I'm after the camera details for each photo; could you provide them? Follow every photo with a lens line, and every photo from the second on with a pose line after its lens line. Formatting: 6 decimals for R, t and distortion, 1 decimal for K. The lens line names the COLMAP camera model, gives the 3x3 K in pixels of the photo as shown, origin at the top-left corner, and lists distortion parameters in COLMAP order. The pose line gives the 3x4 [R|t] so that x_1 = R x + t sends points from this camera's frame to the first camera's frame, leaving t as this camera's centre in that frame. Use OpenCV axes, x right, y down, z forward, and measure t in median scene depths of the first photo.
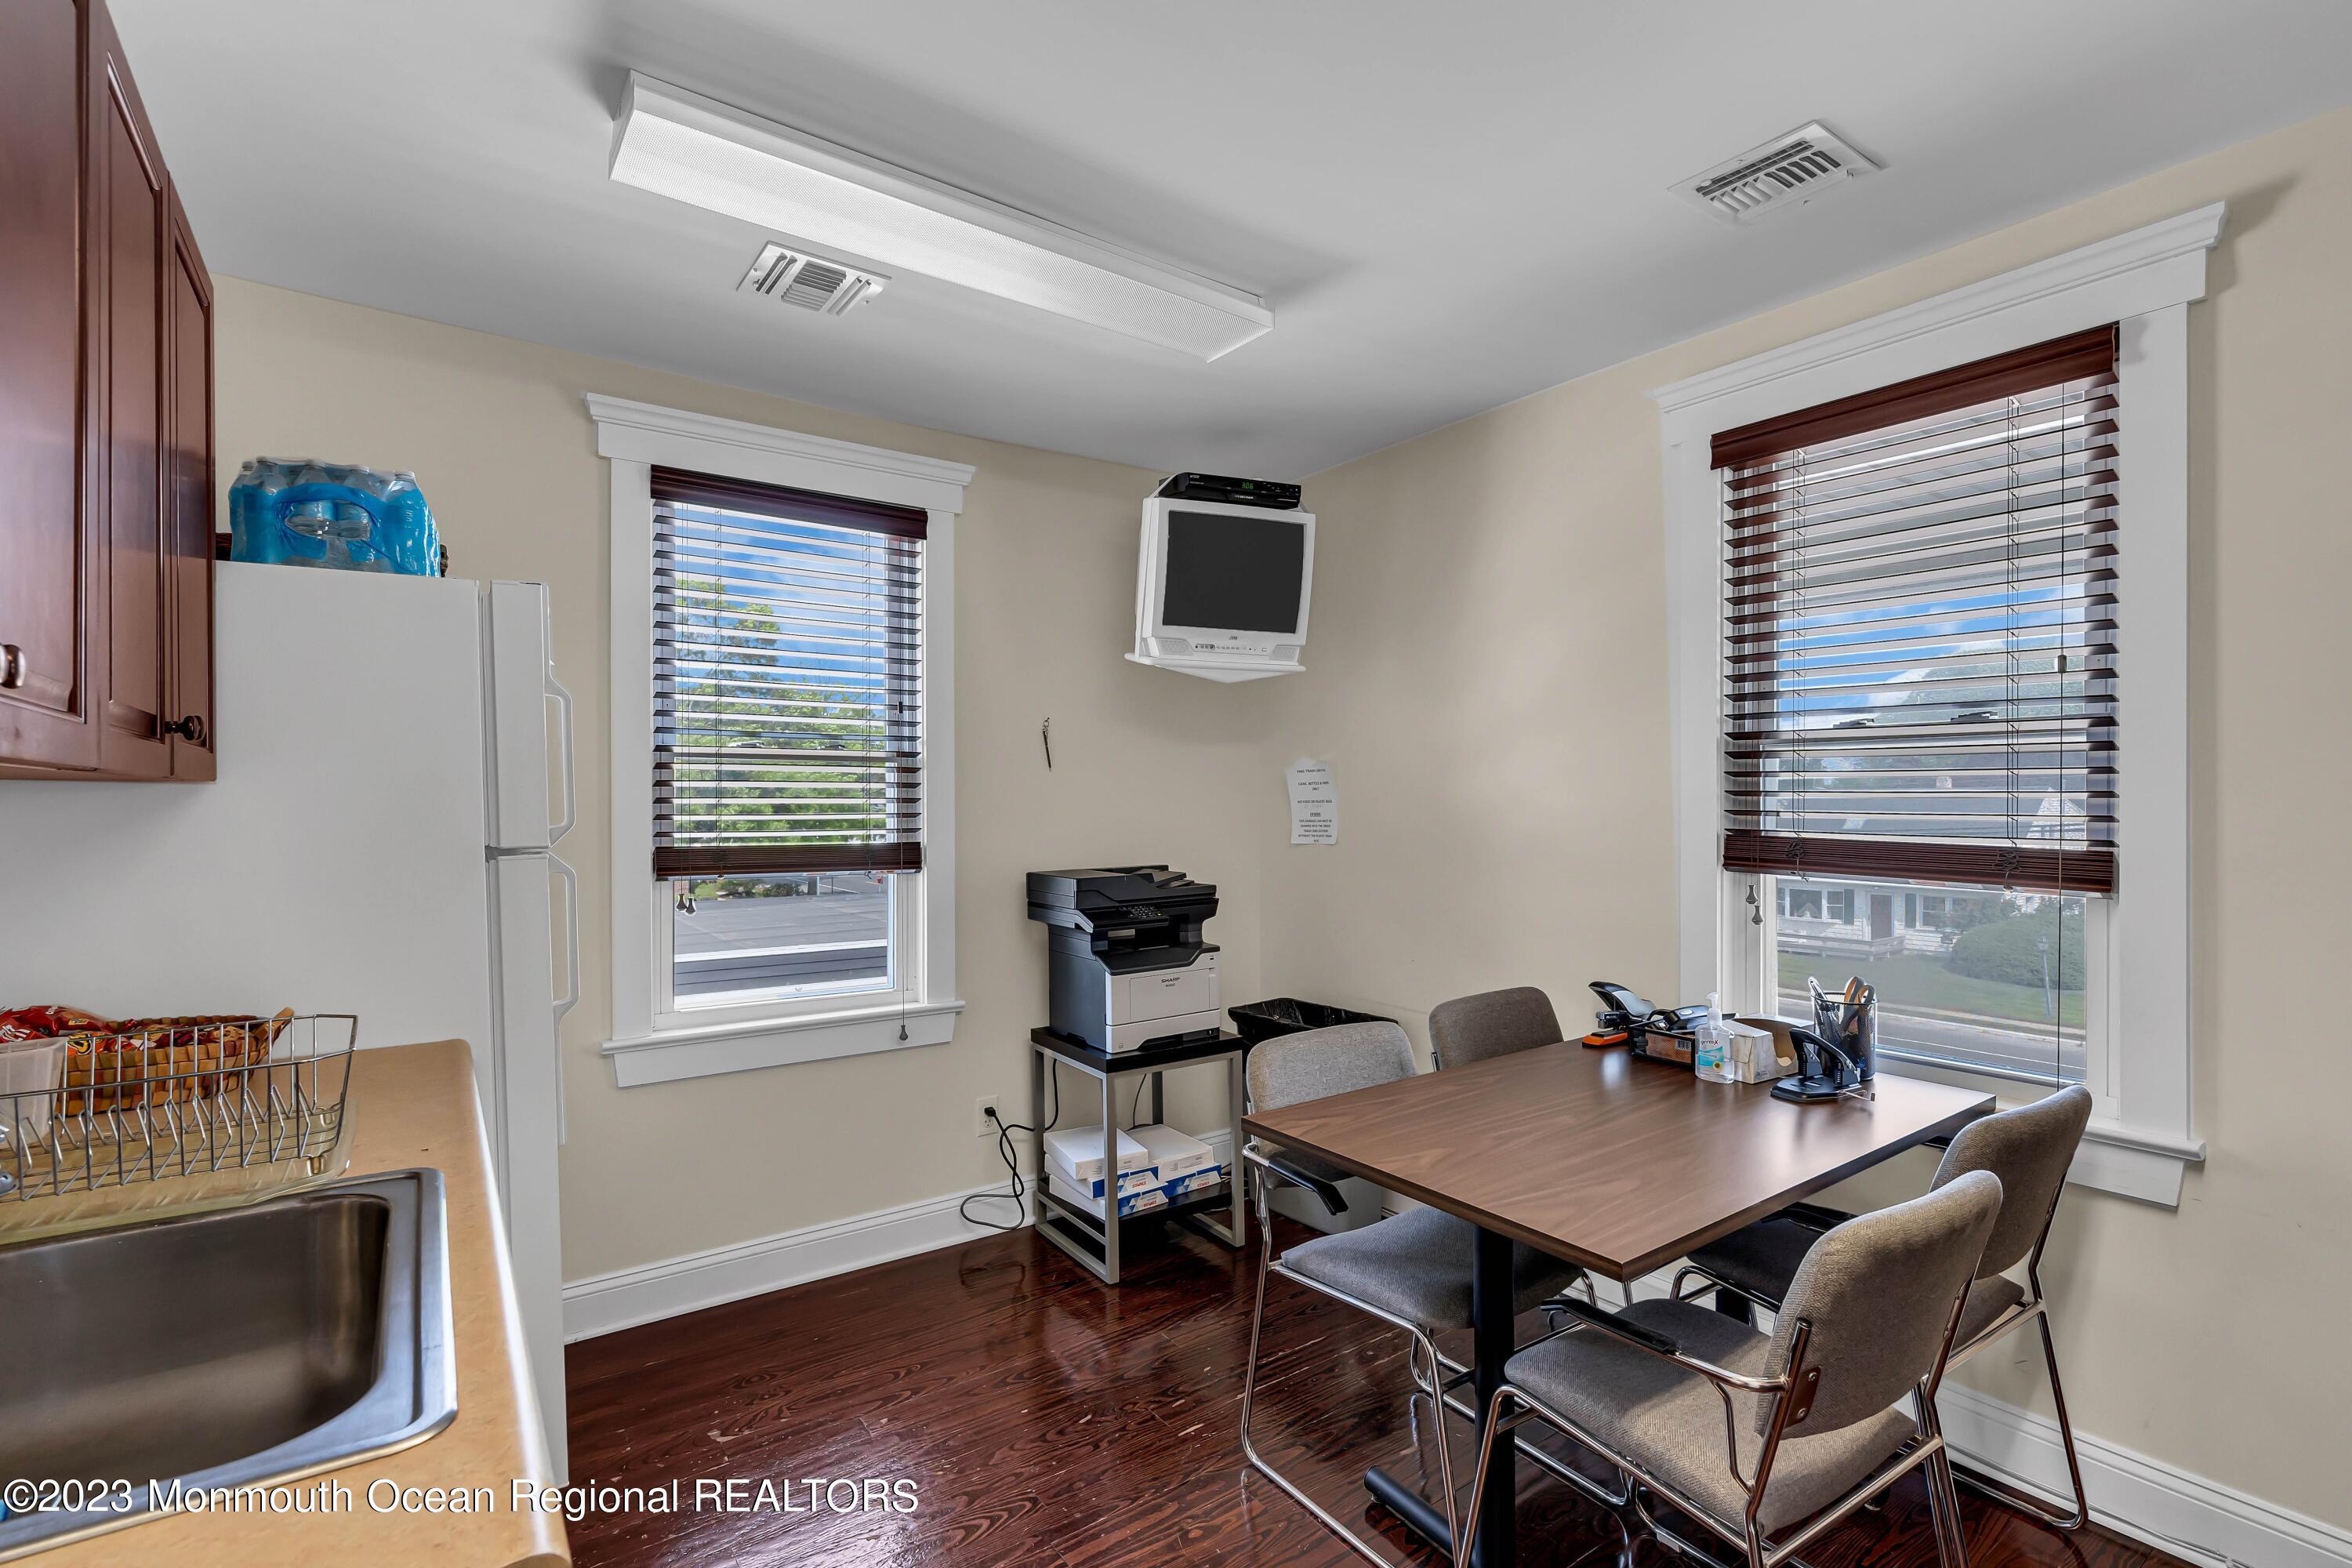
lens RADIAL K [[1076.7, 0, 1193.4], [0, 1076.7, 775.7], [0, 0, 1]] dist [-0.005991, 0.000975]
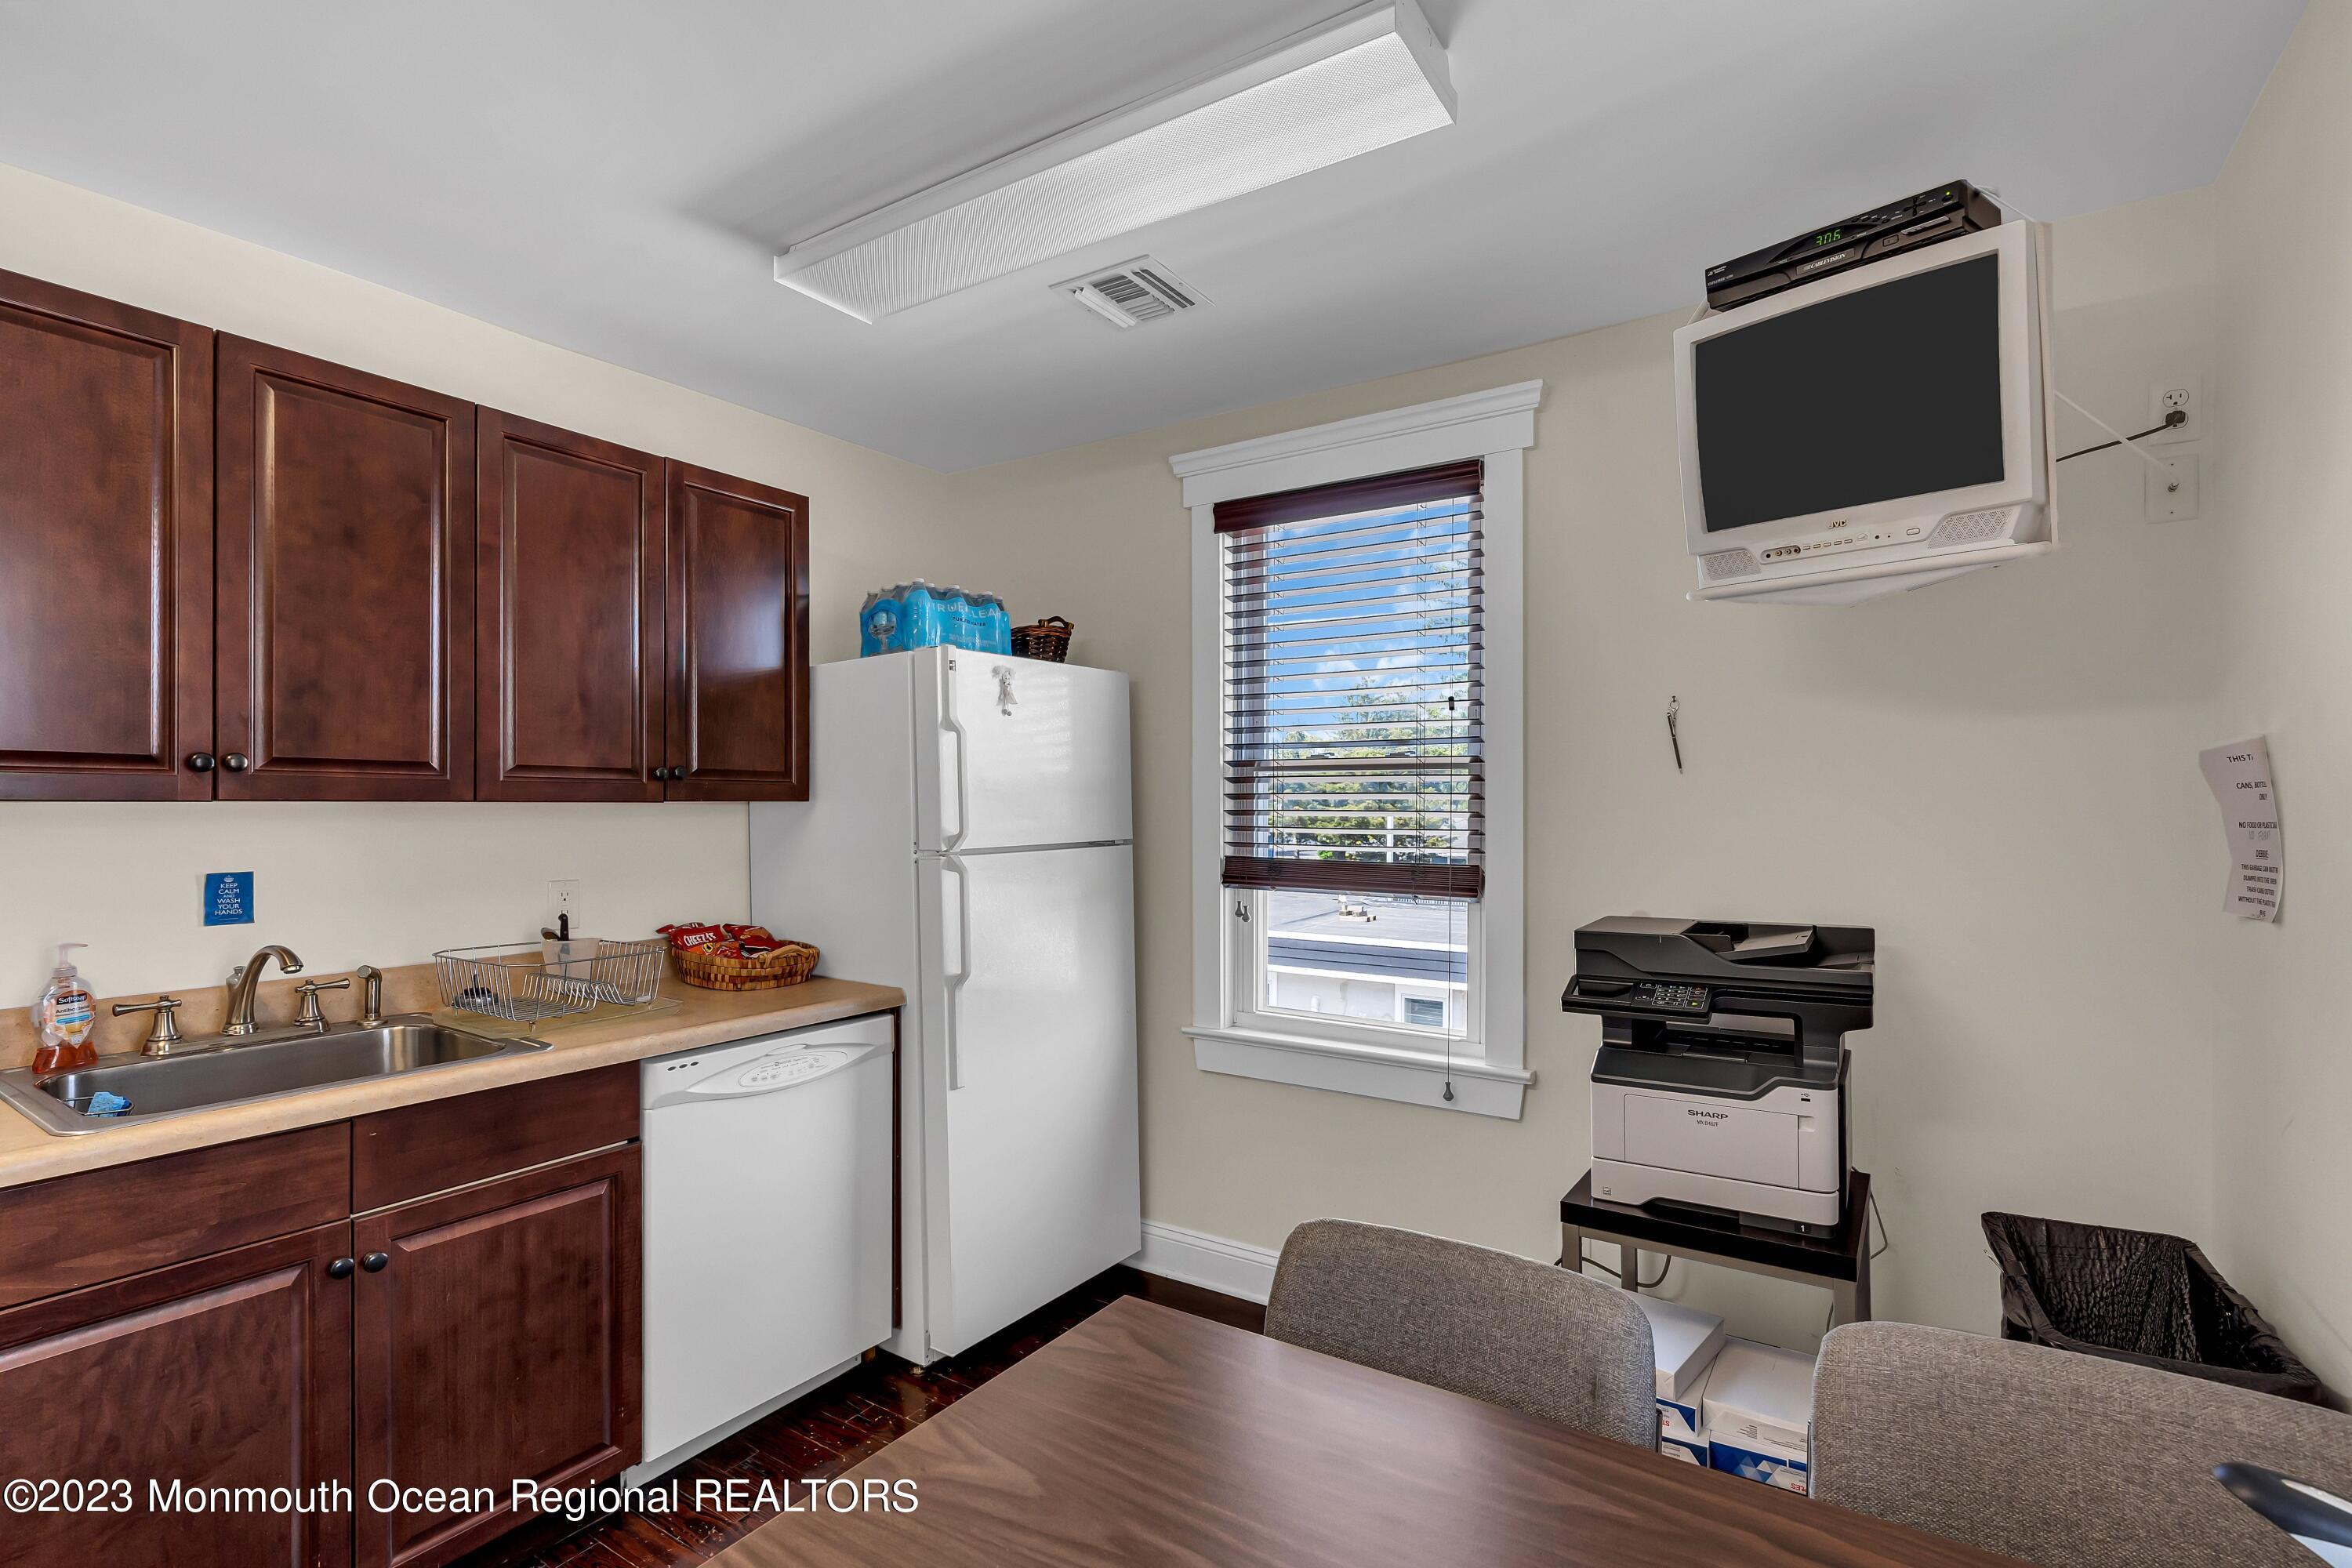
lens RADIAL K [[1076.7, 0, 1179.1], [0, 1076.7, 792.4], [0, 0, 1]] dist [-0.005991, 0.000975]
pose [[0.356875, -0.007265, -0.934124, 0.429165], [0.020170, 0.999797, -0.000070, 0.001435], [0.933934, -0.018816, 0.356949, 0.495090]]
